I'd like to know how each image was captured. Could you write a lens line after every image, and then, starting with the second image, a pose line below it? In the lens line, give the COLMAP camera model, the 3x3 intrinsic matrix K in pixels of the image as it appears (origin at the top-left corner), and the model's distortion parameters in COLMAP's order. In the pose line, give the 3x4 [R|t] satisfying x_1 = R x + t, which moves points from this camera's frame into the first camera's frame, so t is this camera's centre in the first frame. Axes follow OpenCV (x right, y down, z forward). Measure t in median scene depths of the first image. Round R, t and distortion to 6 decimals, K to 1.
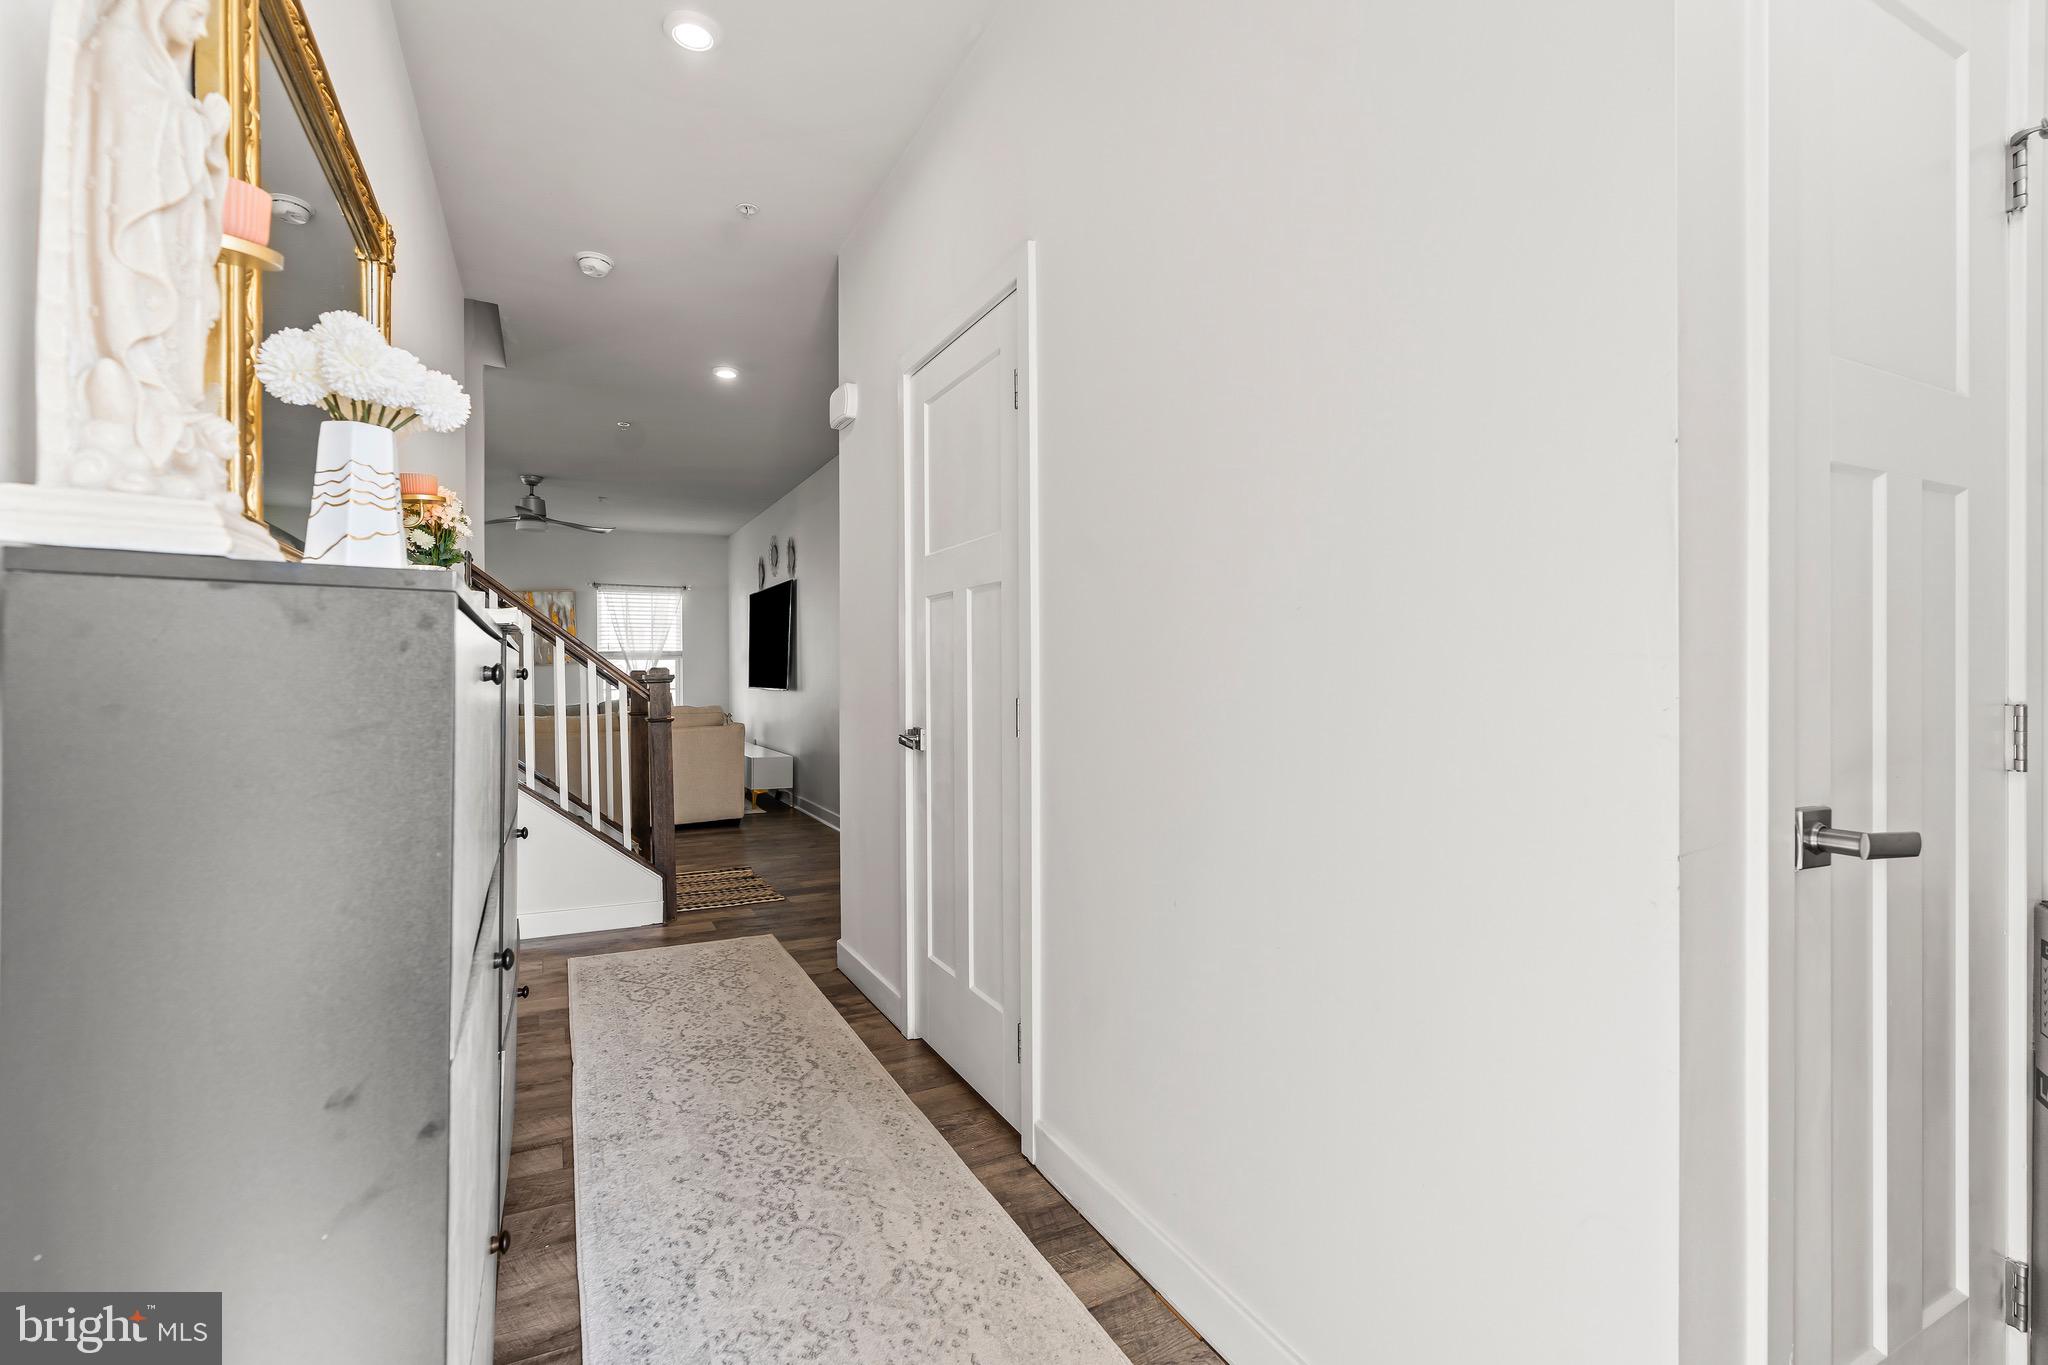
lens RADIAL K [[923.8, 0, 1024.1], [0, 923.8, 680.6], [0, 0, 1]] dist [-0.008571, 0.001256]
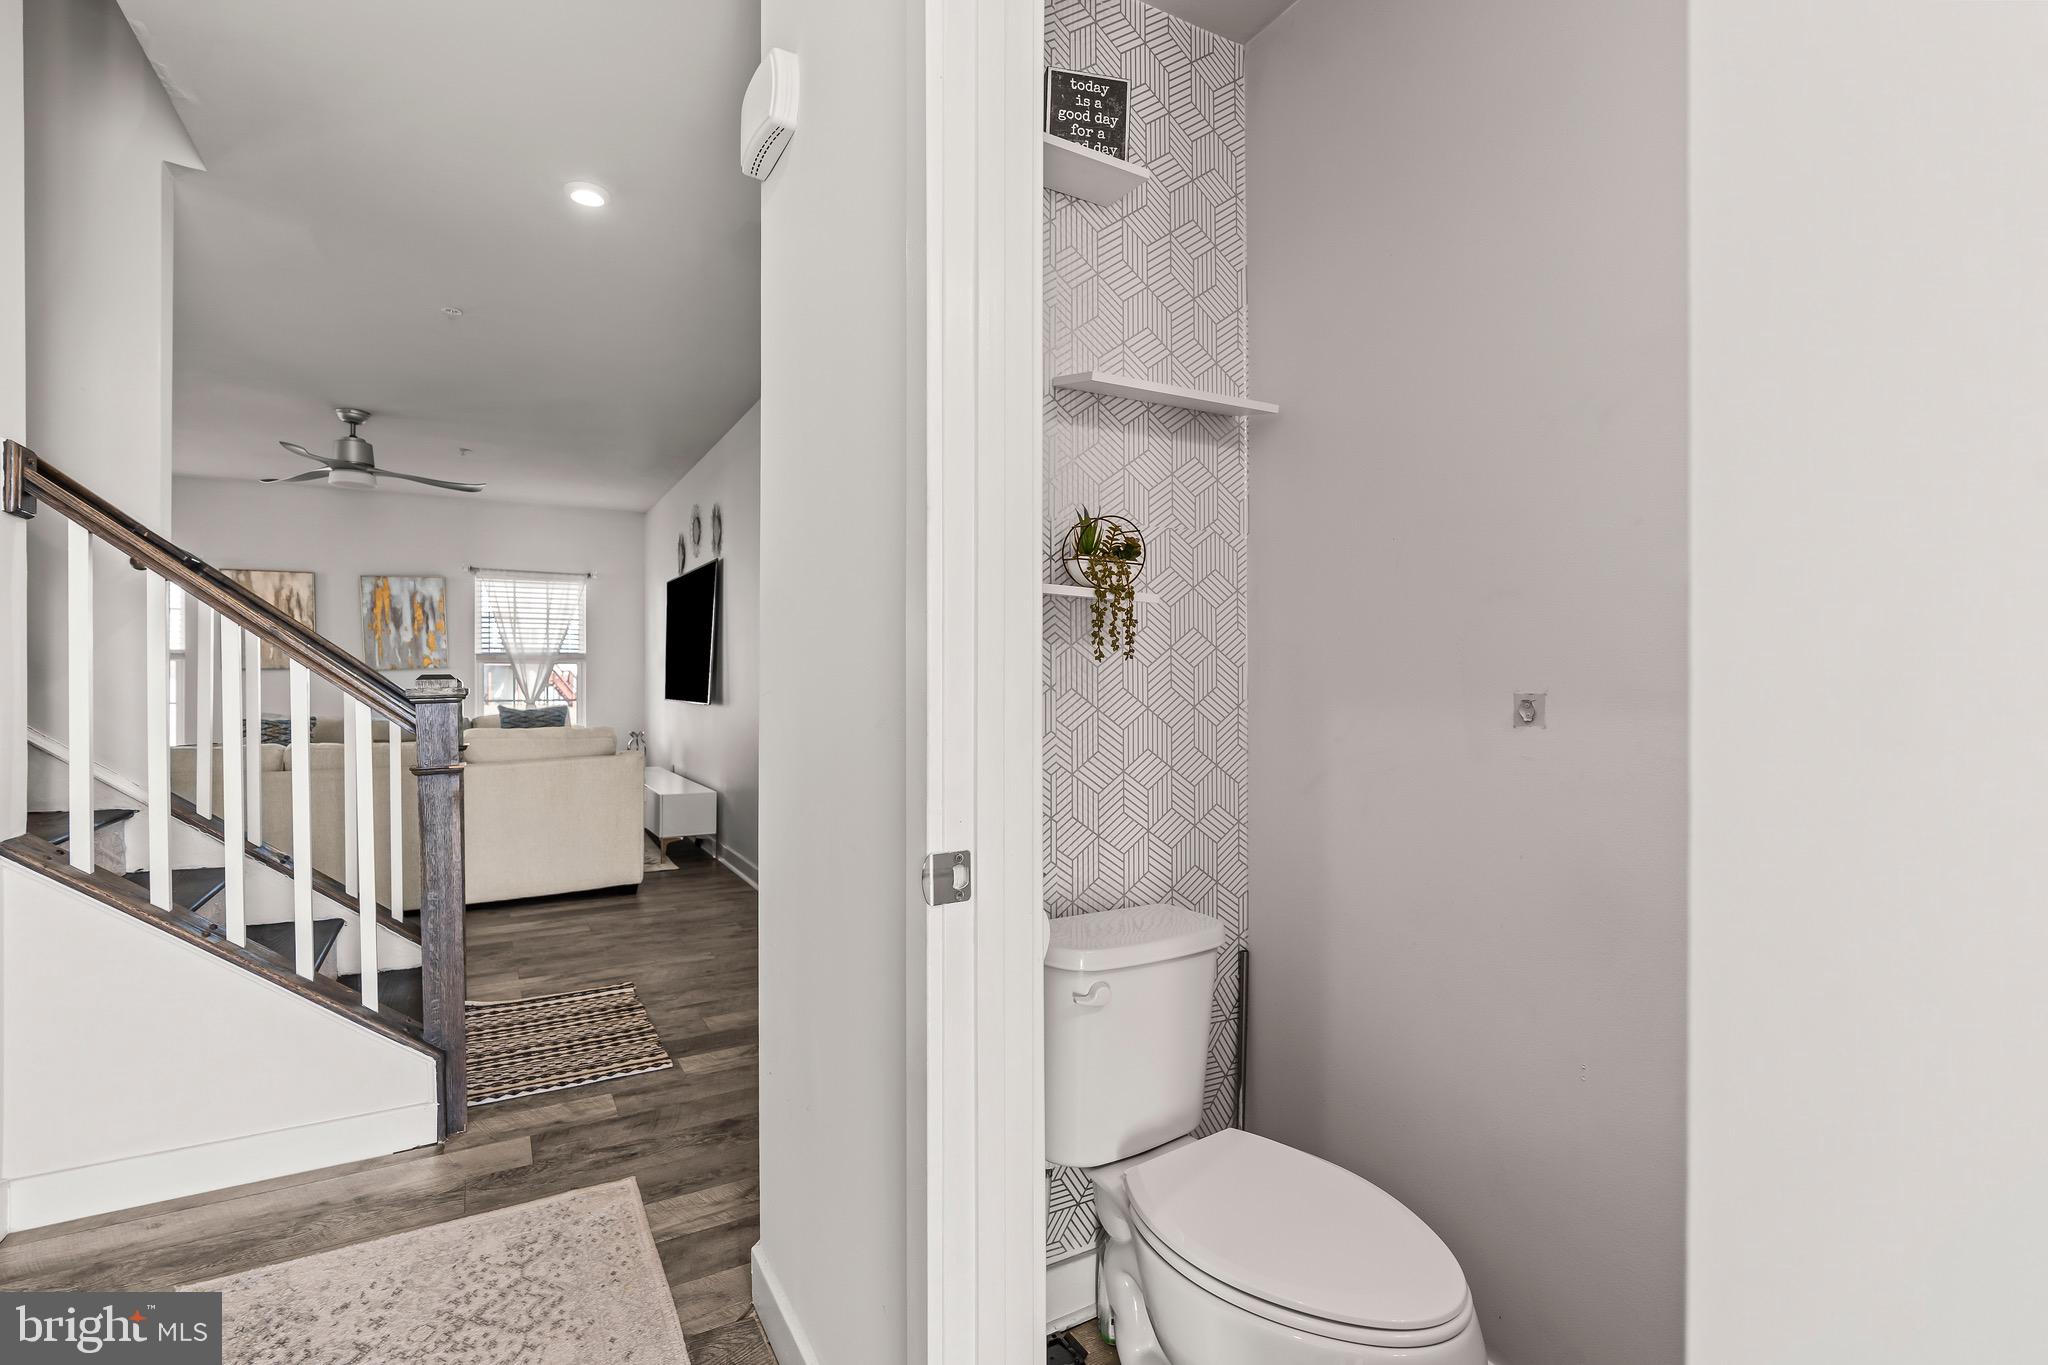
lens RADIAL K [[923.8, 0, 1024.0], [0, 923.8, 677.0], [0, 0, 1]] dist [-0.008571, 0.001256]
pose [[0.998601, 0.004055, 0.052715, -0.042113], [-0.003413, 0.999919, -0.012259, -0.004346], [-0.052761, 0.012062, 0.998534, 0.246893]]
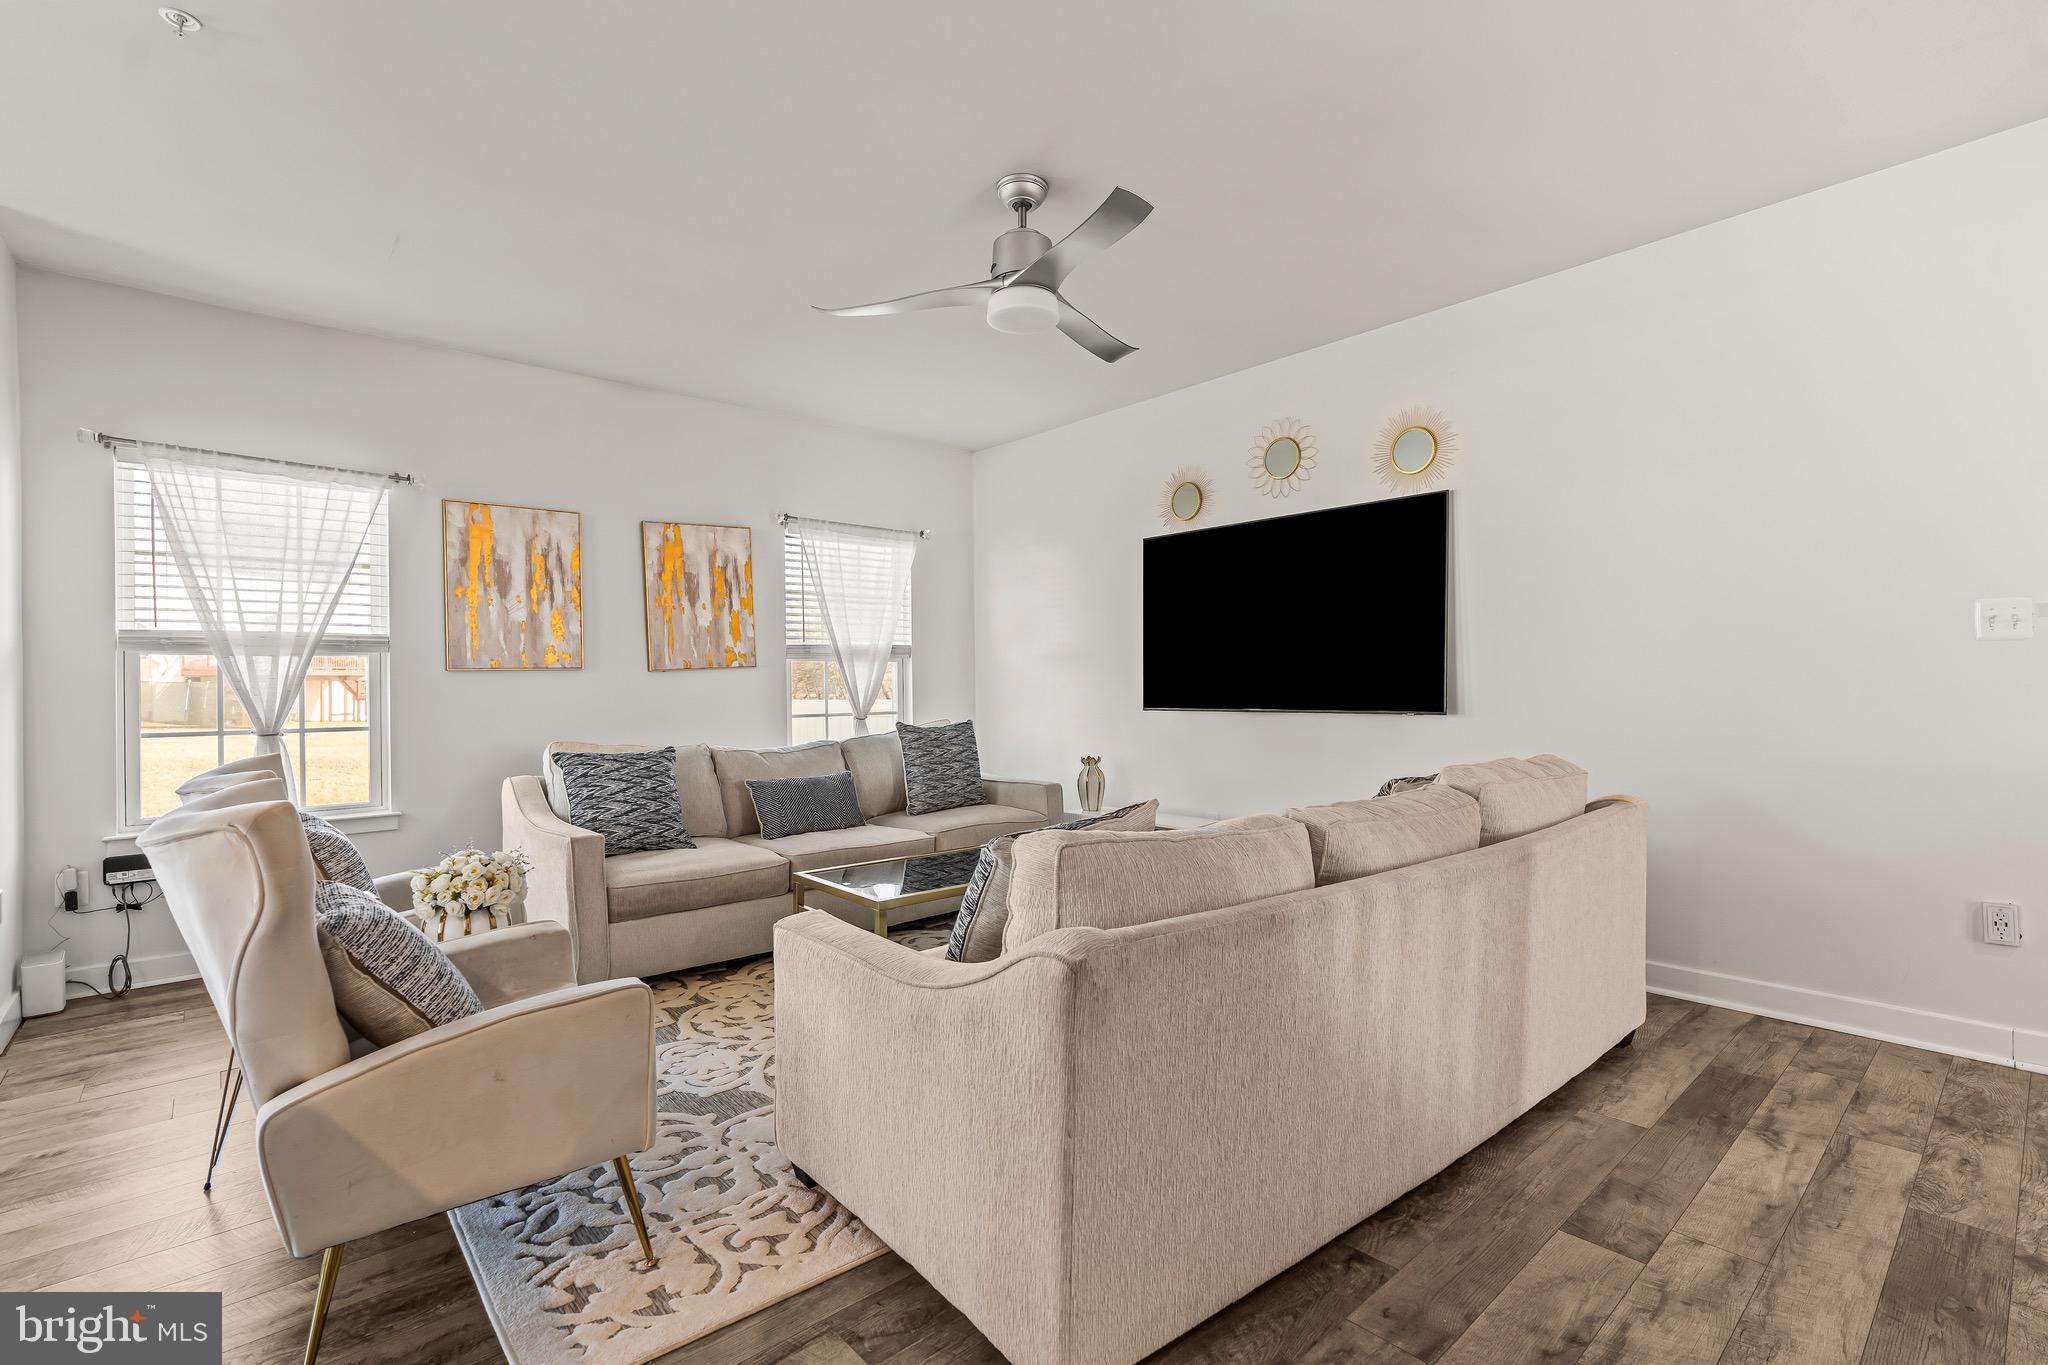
lens RADIAL K [[923.8, 0, 1014.1], [0, 923.8, 687.0], [0, 0, 1]] dist [-0.008571, 0.001256]
pose [[0.972956, -0.003193, 0.230967, -0.624901], [0.005547, 0.999939, -0.009545, -0.001714], [-0.230922, 0.010568, 0.972915, 0.611633]]
